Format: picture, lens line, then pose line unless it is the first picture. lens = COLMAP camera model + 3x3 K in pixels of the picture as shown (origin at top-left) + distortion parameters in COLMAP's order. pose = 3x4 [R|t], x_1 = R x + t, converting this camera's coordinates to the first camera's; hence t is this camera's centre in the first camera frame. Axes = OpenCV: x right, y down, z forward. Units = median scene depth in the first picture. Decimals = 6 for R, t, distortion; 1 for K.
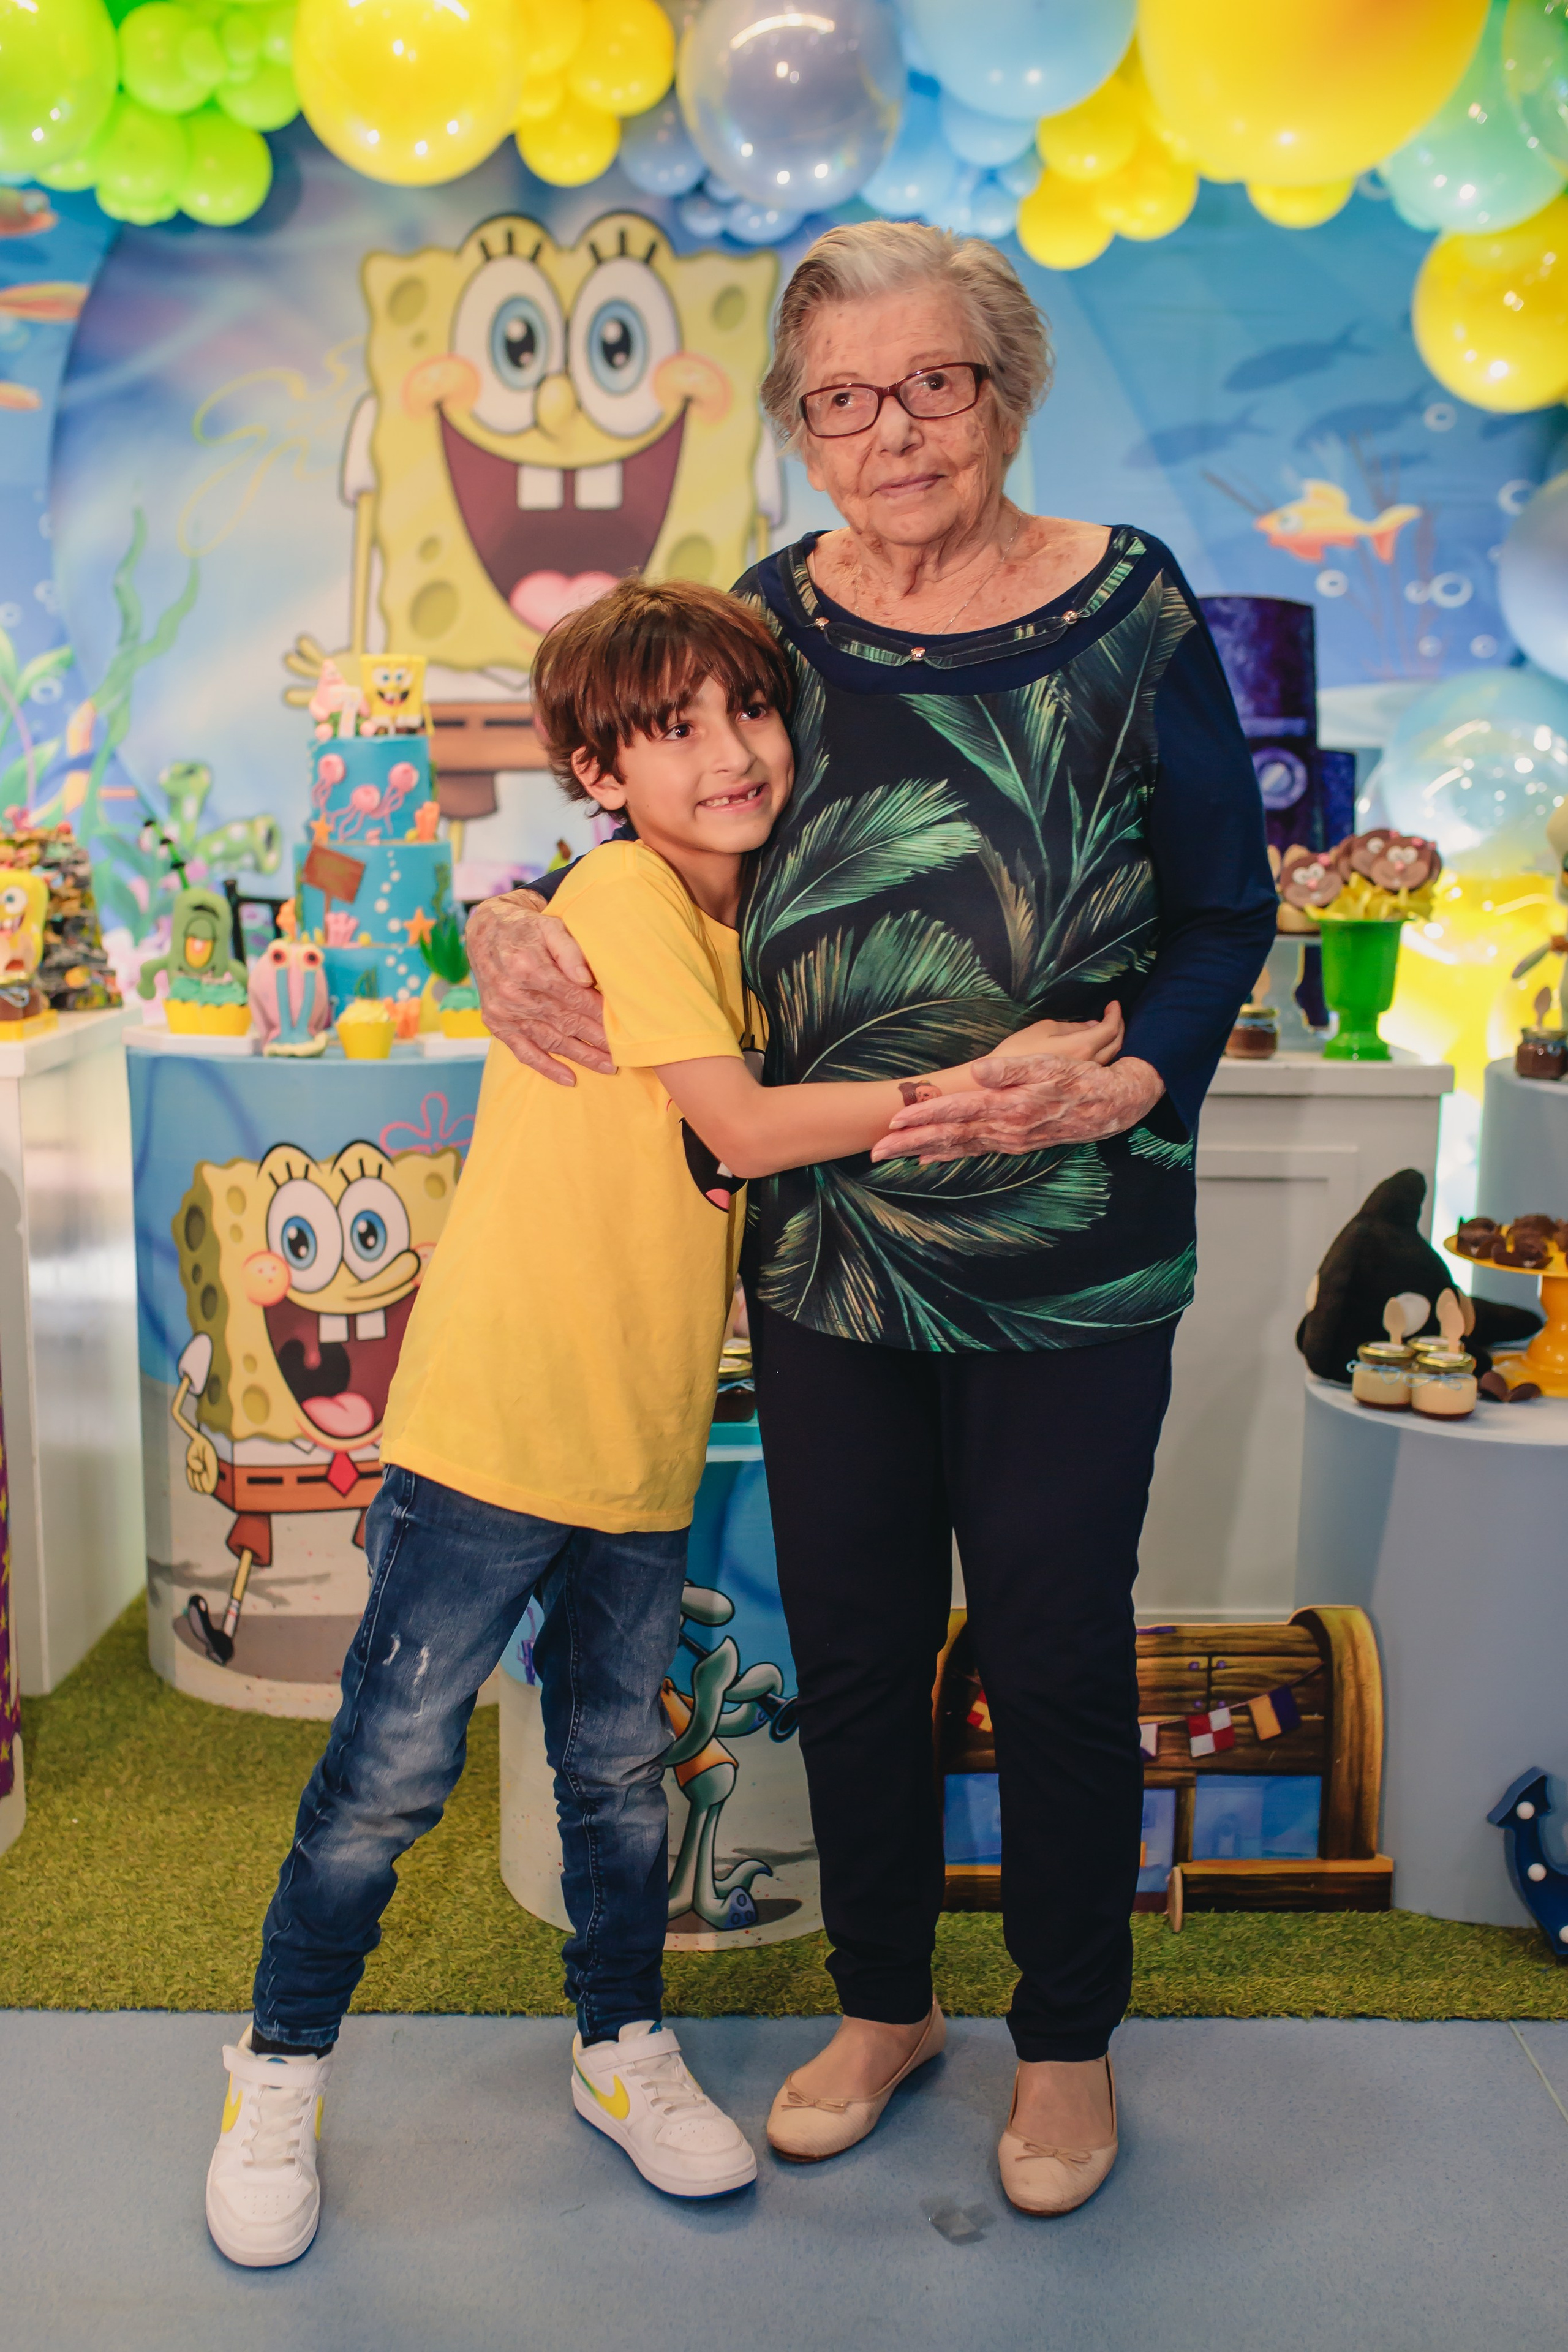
lens RADIAL K [[2599.9, 0, 795.2], [0, 2599.9, 1272.0], [0, 0, 1]] dist [-0.056552, 0.066884]
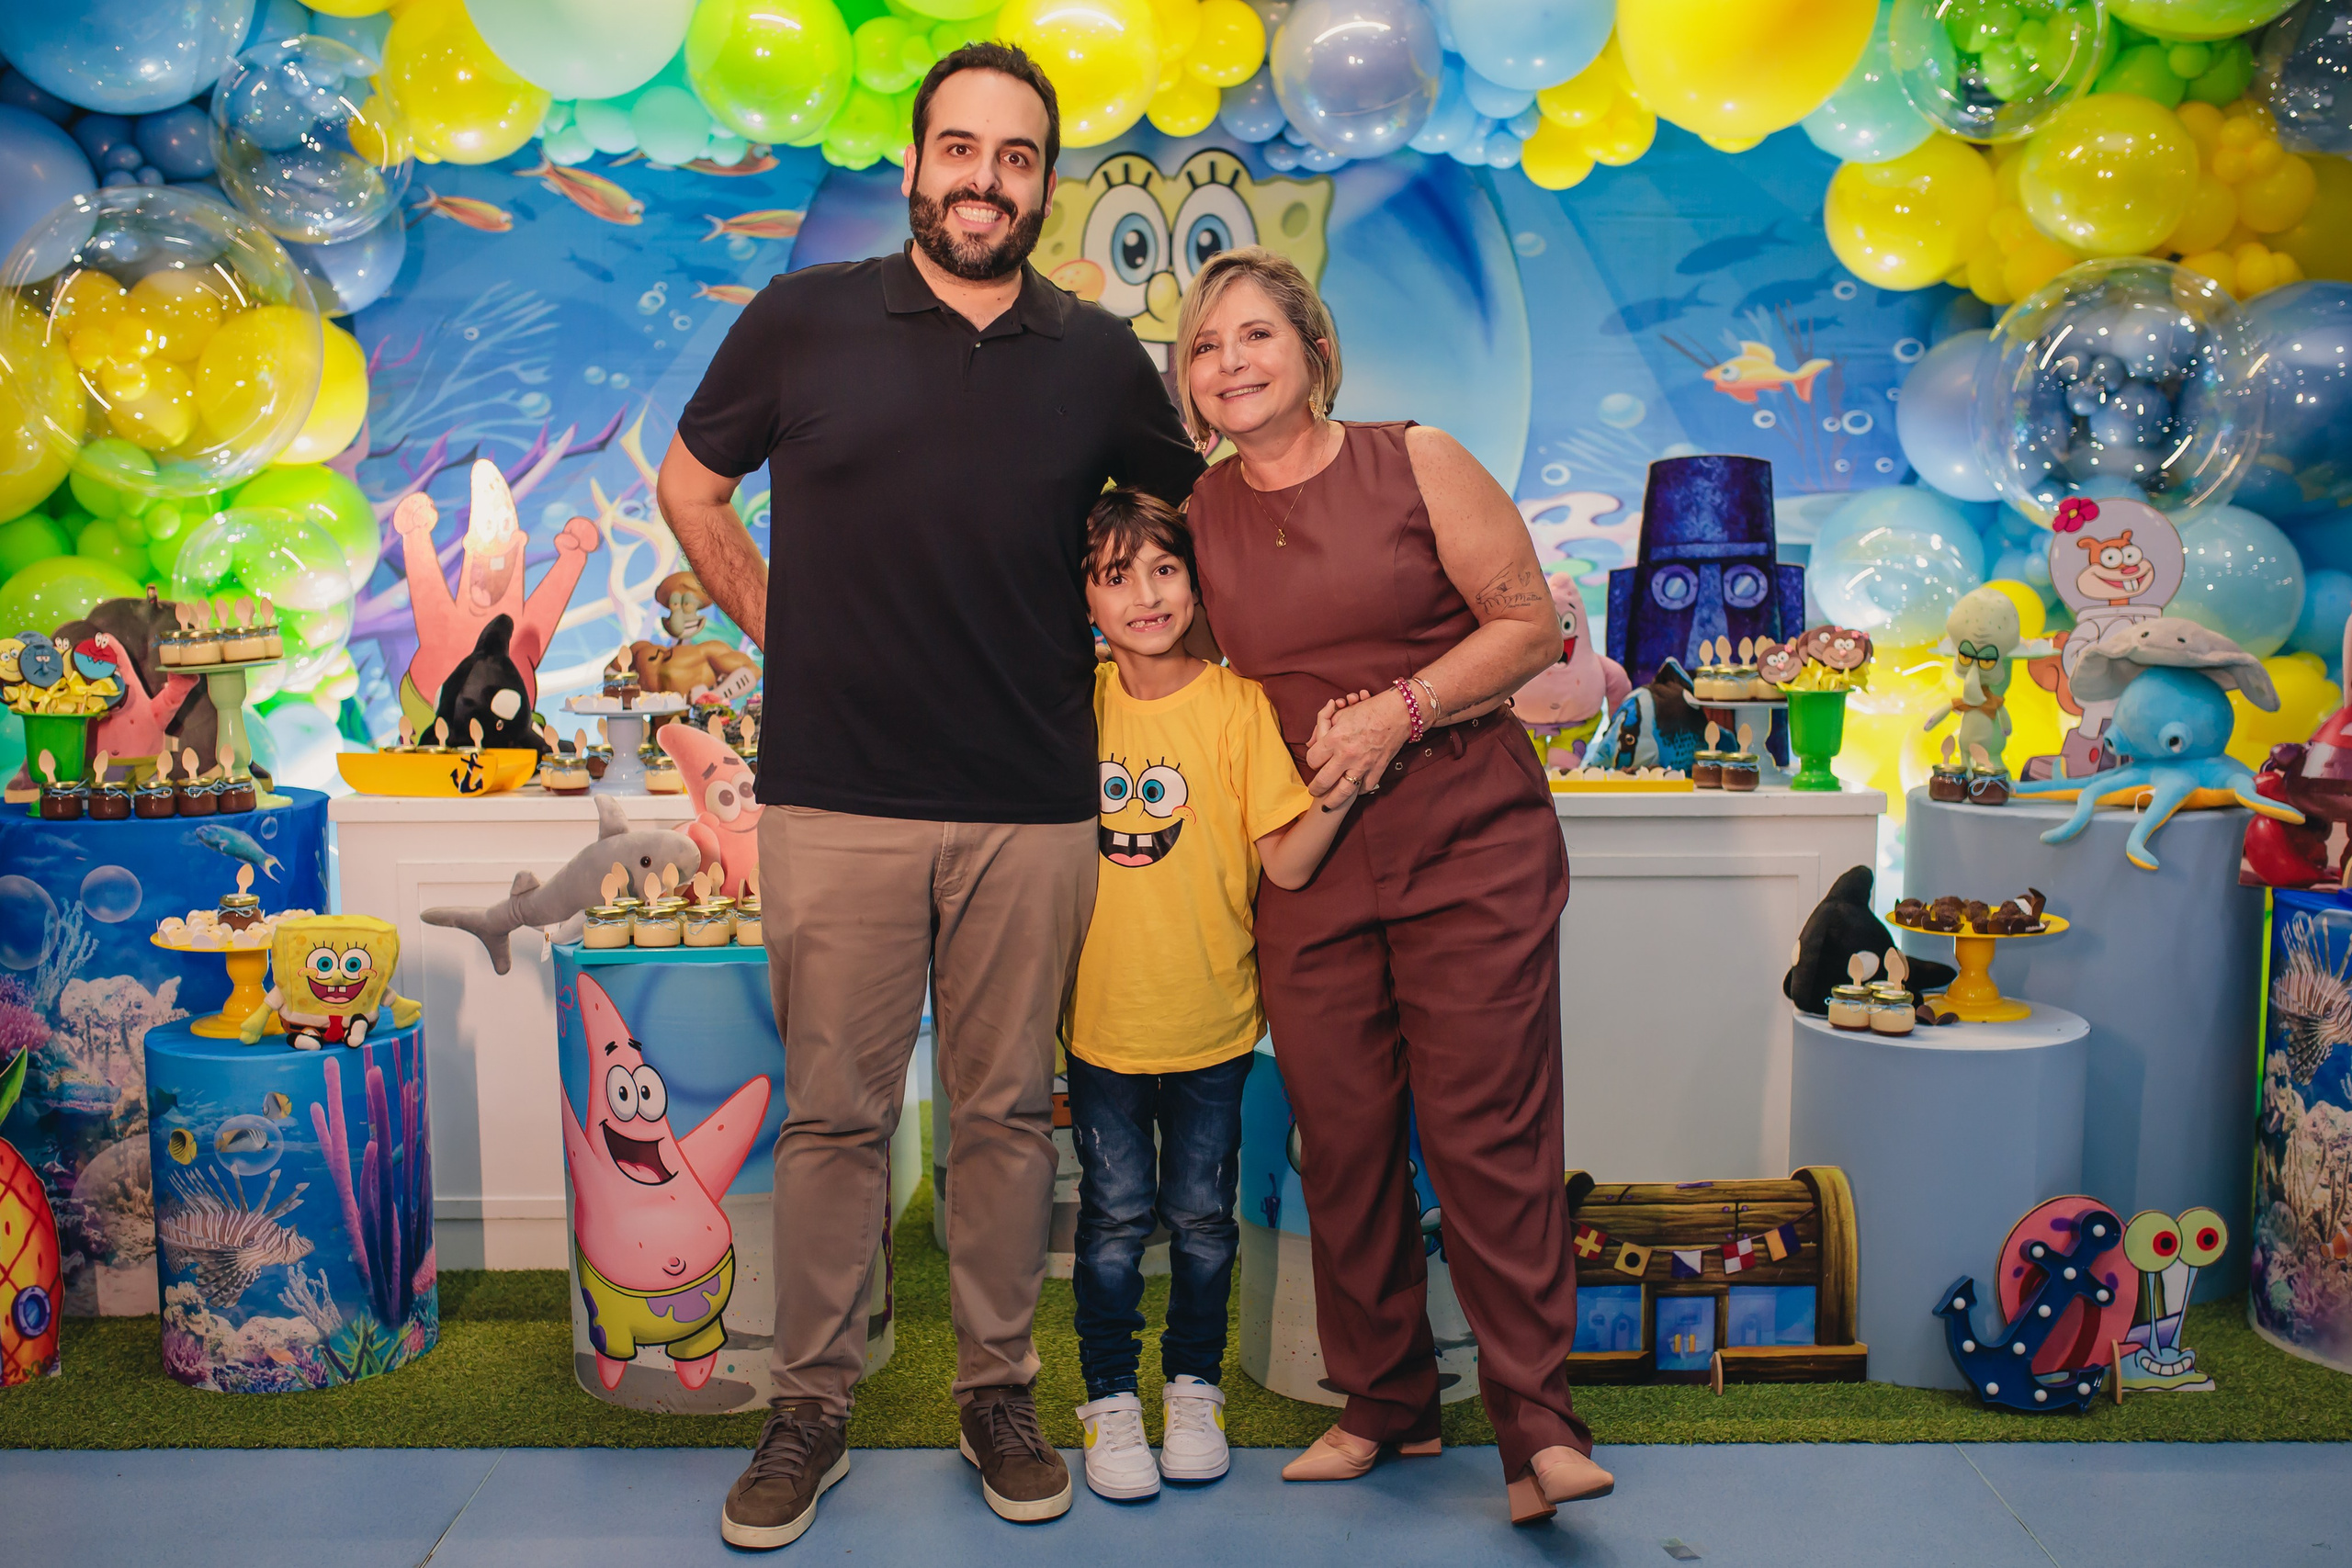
lens RADIAL K [[2471.9, 0, 1178.8], [0, 2471.9, 839.7], [0, 0, 1]] dist [-0.070821, 0.116672]
pose [[0.999777, -0.016153, -0.013588, -0.103747], [0.015262, 0.997877, -0.063309, 0.022371], [0.014582, 0.063087, 0.997901, -0.311381]]
